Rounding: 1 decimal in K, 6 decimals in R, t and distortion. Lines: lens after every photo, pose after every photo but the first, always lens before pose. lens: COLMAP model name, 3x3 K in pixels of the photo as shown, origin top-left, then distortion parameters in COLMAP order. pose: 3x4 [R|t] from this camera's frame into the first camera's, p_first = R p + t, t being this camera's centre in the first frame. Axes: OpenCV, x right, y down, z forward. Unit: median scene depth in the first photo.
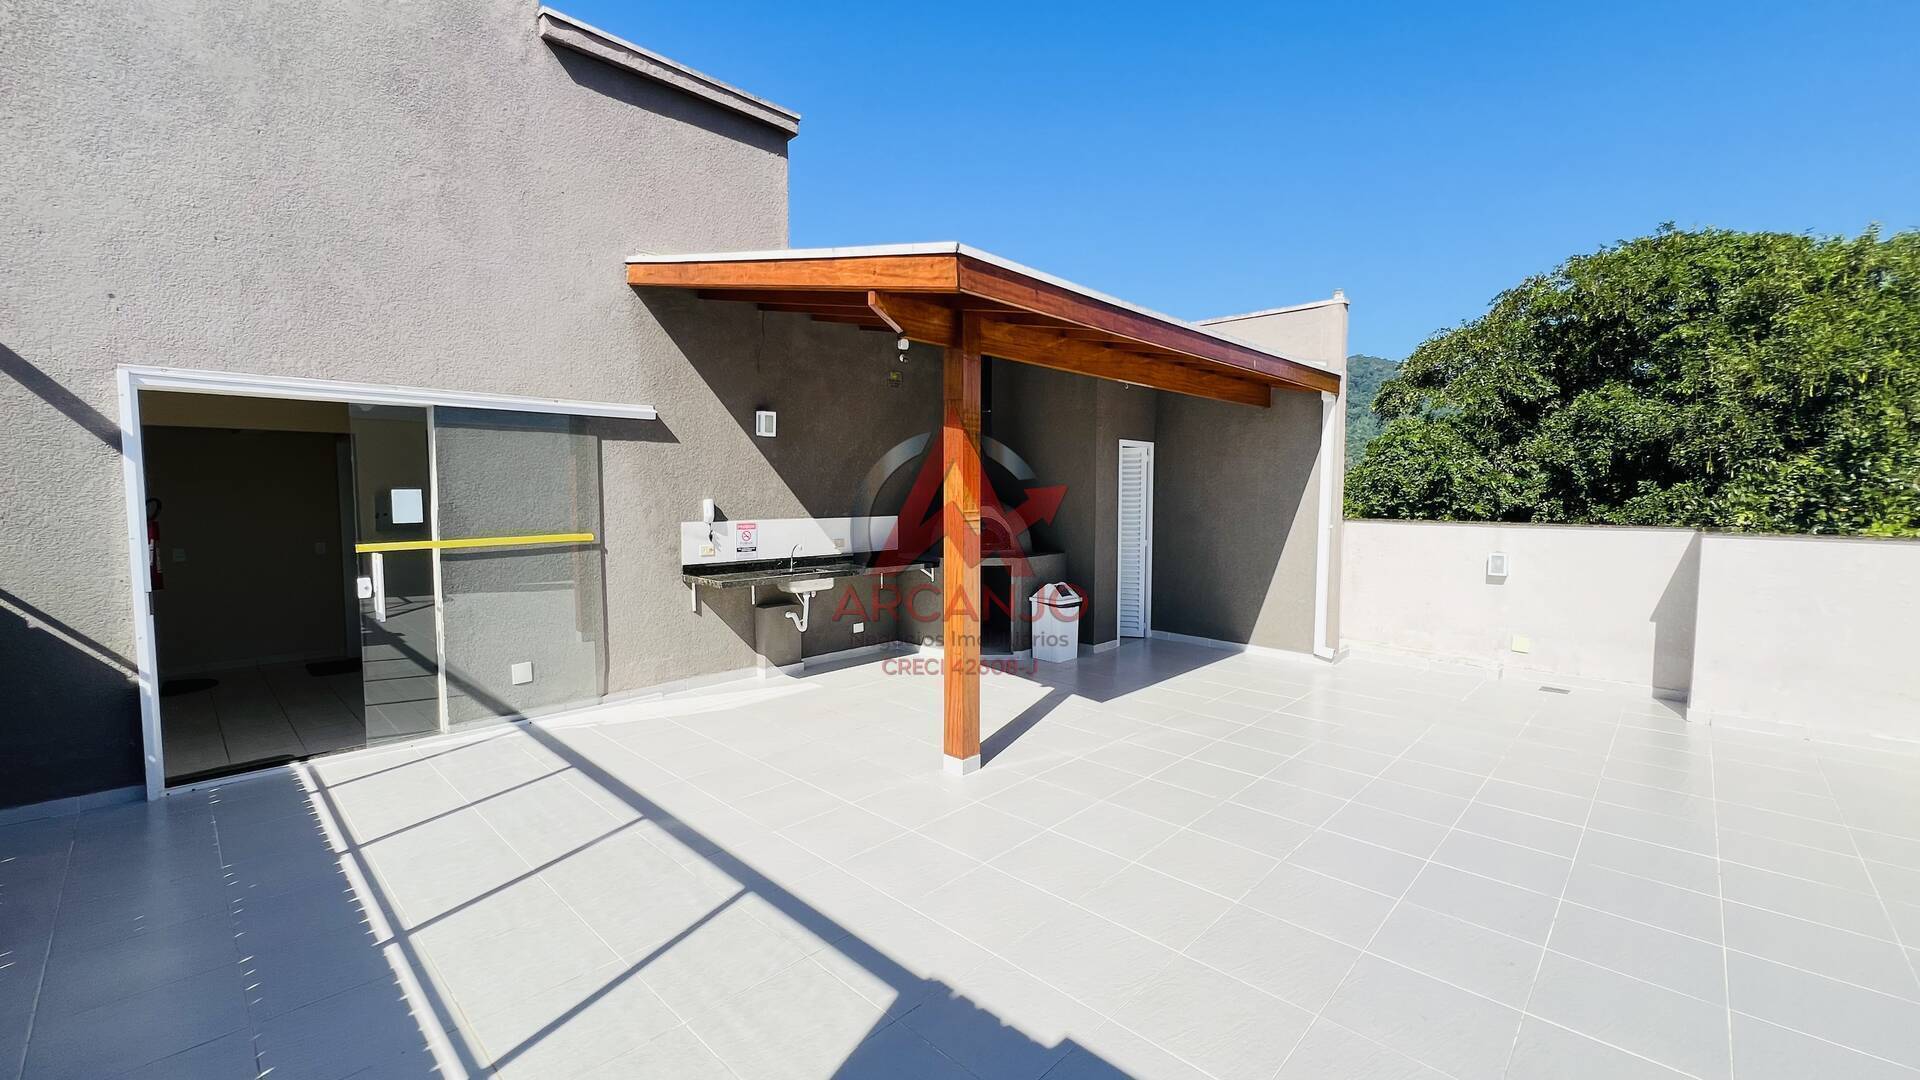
lens RADIAL K [[770.8, 0, 952.4], [0, 770.8, 539.0], [0, 0, 1]] dist [-0.002918, 0.000930]
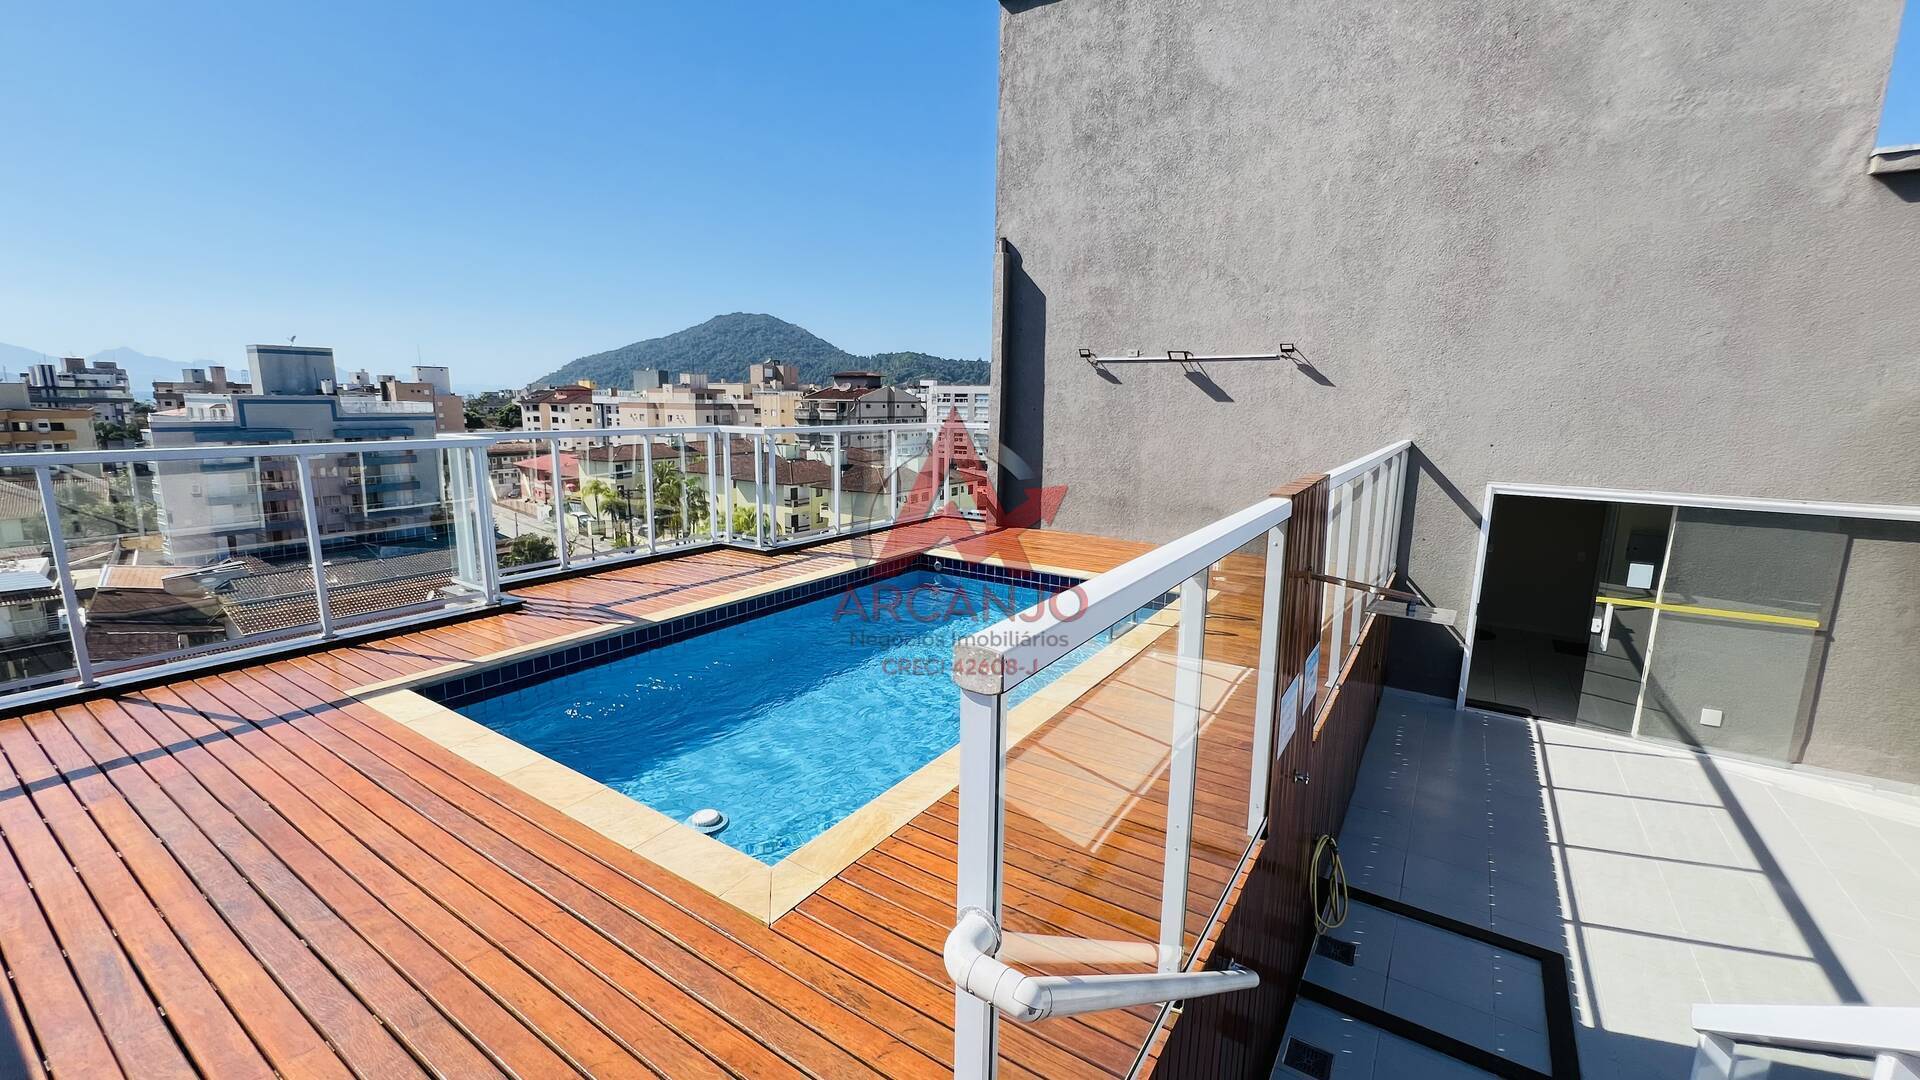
lens RADIAL K [[770.8, 0, 952.4], [0, 770.8, 539.0], [0, 0, 1]] dist [-0.002918, 0.000930]
pose [[0.179373, 0.177783, -0.967584, 0.382573], [-0.078460, 0.982988, 0.166068, -0.225264], [0.980647, 0.046129, 0.190271, -0.463935]]
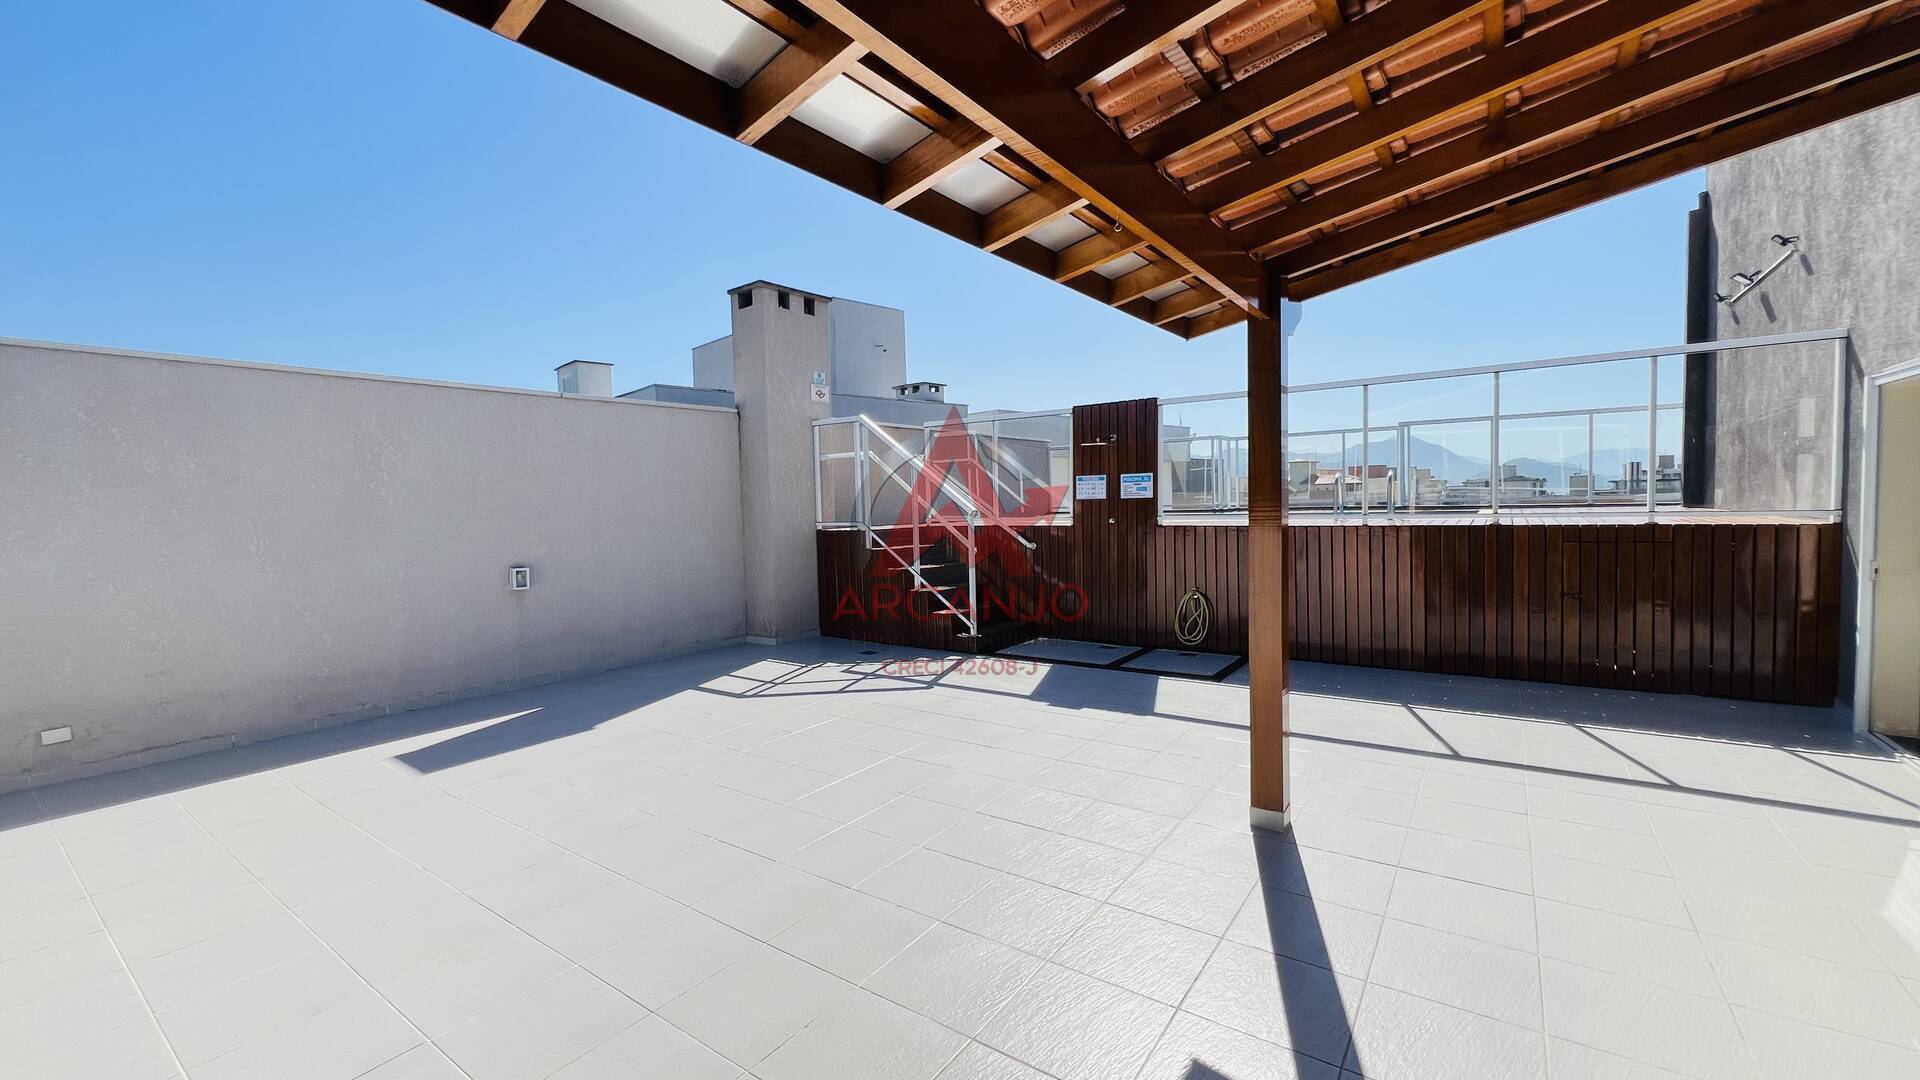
lens RADIAL K [[770.8, 0, 952.4], [0, 770.8, 539.0], [0, 0, 1]] dist [-0.002918, 0.000930]
pose [[-0.988977, 0.032332, -0.144498, 0.407377], [0.016140, 0.993593, 0.111860, -0.092462], [0.147189, 0.108295, -0.983162, 1.506900]]
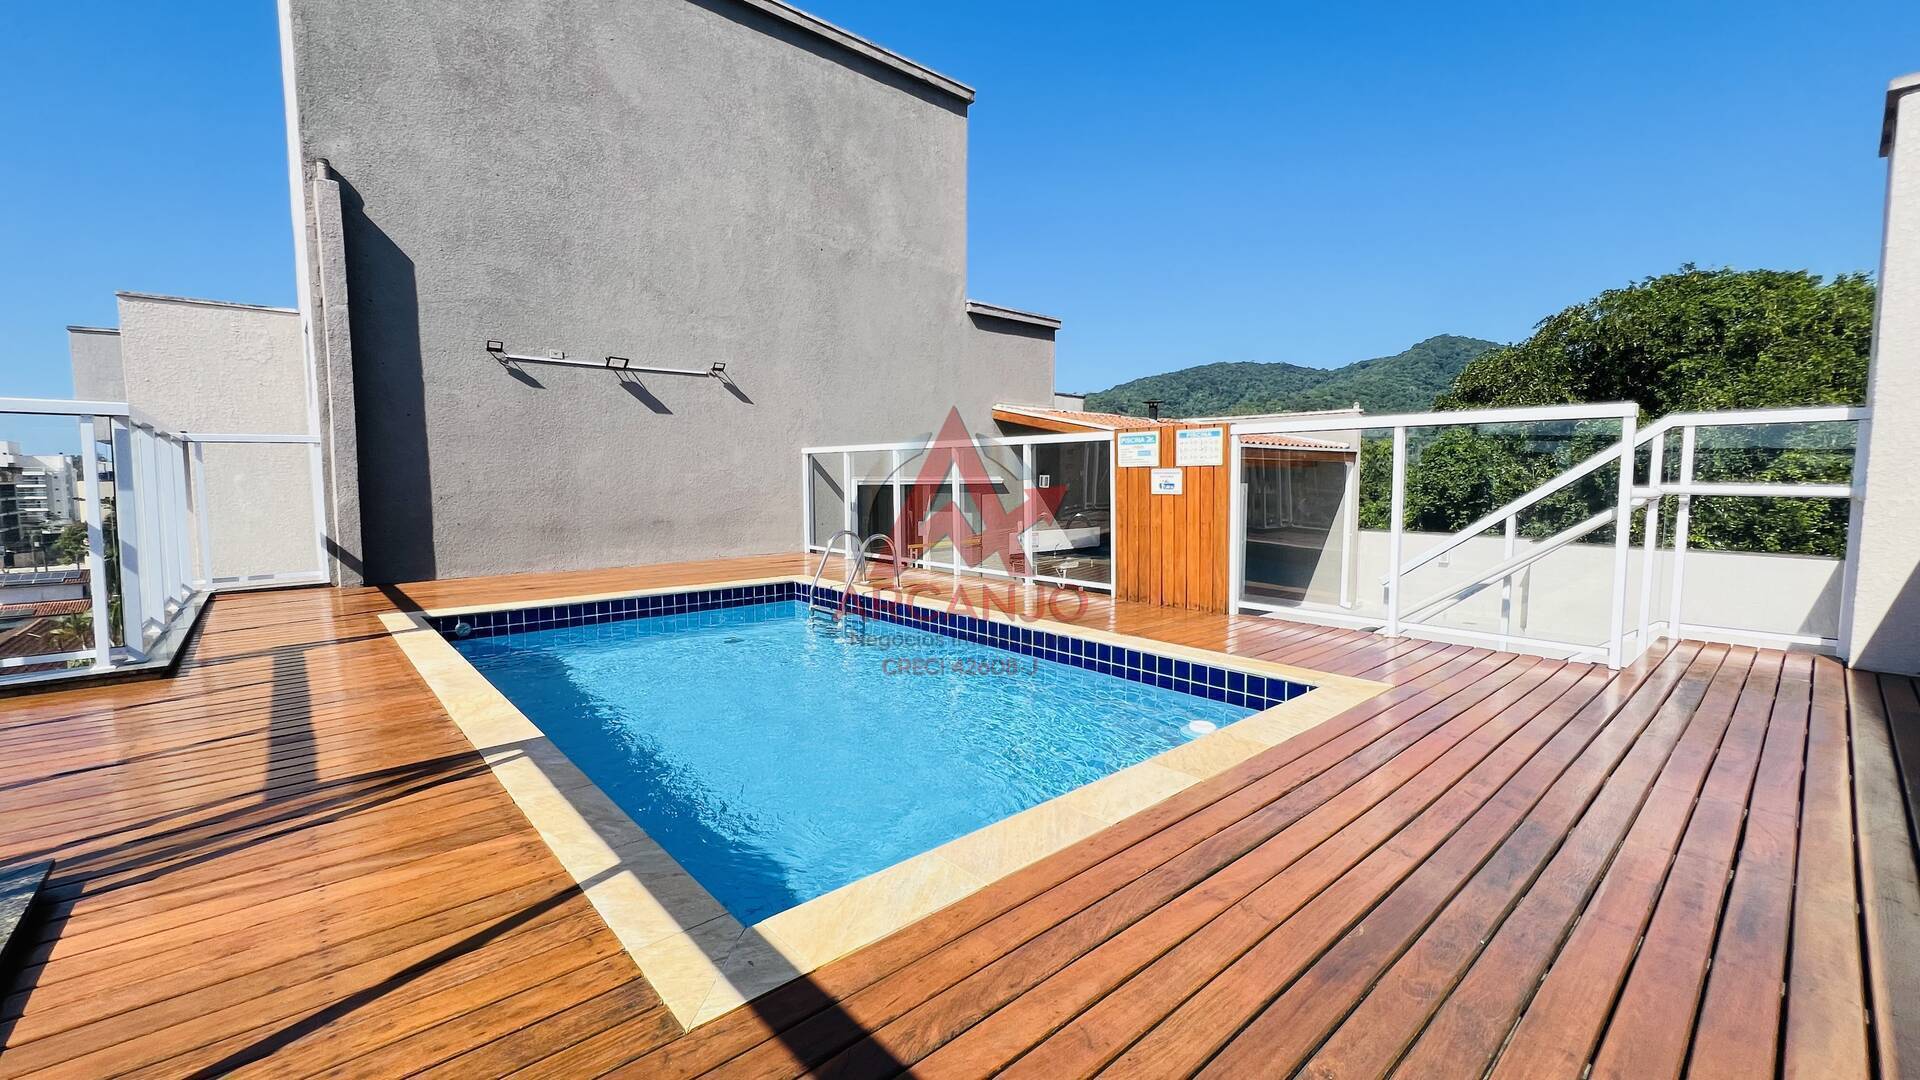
lens RADIAL K [[772.5, 0, 949.3], [0, 772.5, 538.6], [0, 0, 1]] dist [-0.004017, 0.002579]
pose [[0.996612, 0.003894, -0.082153, -0.404656], [-0.002632, 0.999877, 0.015471, -0.044806], [0.082204, -0.015202, 0.996500, -1.200611]]
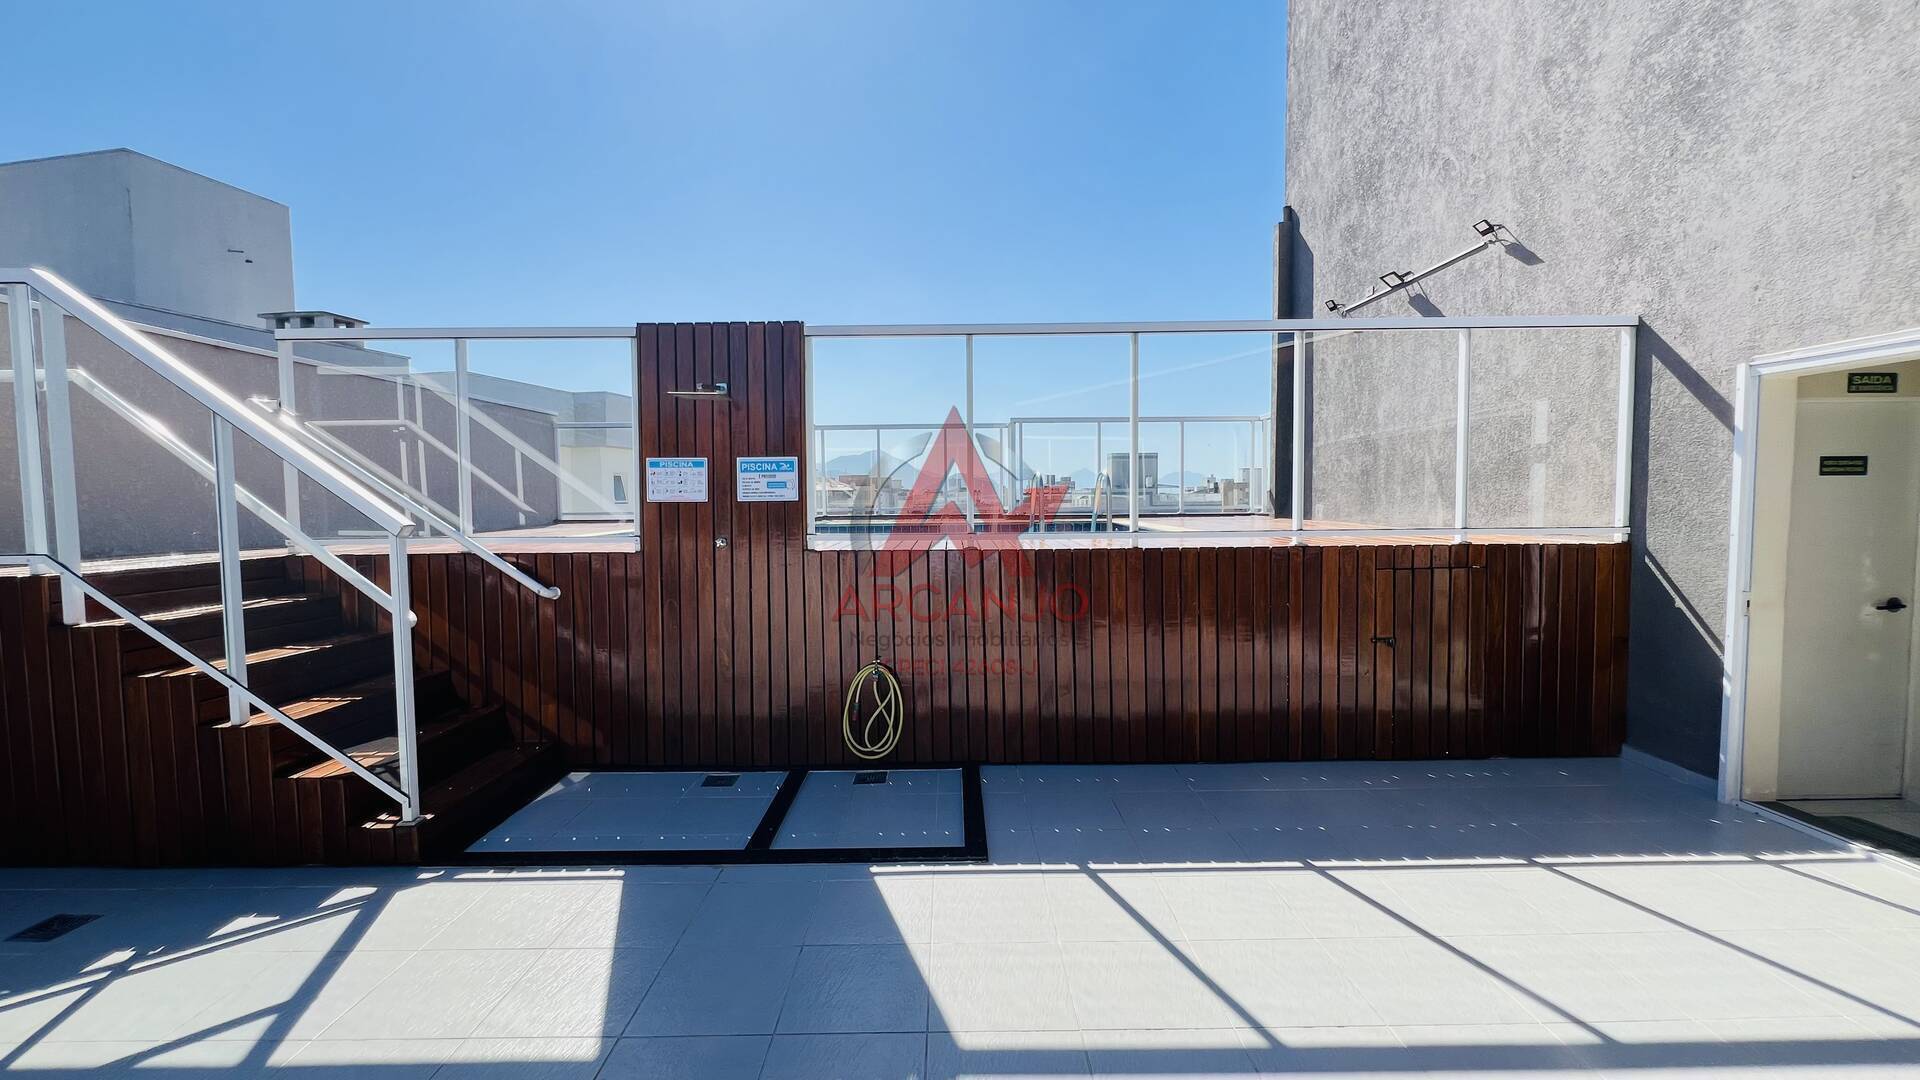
lens RADIAL K [[770.8, 0, 952.4], [0, 770.8, 539.0], [0, 0, 1]] dist [-0.002918, 0.000930]
pose [[-0.717461, 0.045972, -0.695080, 0.258505], [-0.035078, 0.994170, 0.101962, -0.046282], [0.695715, 0.097536, -0.711666, 0.762475]]
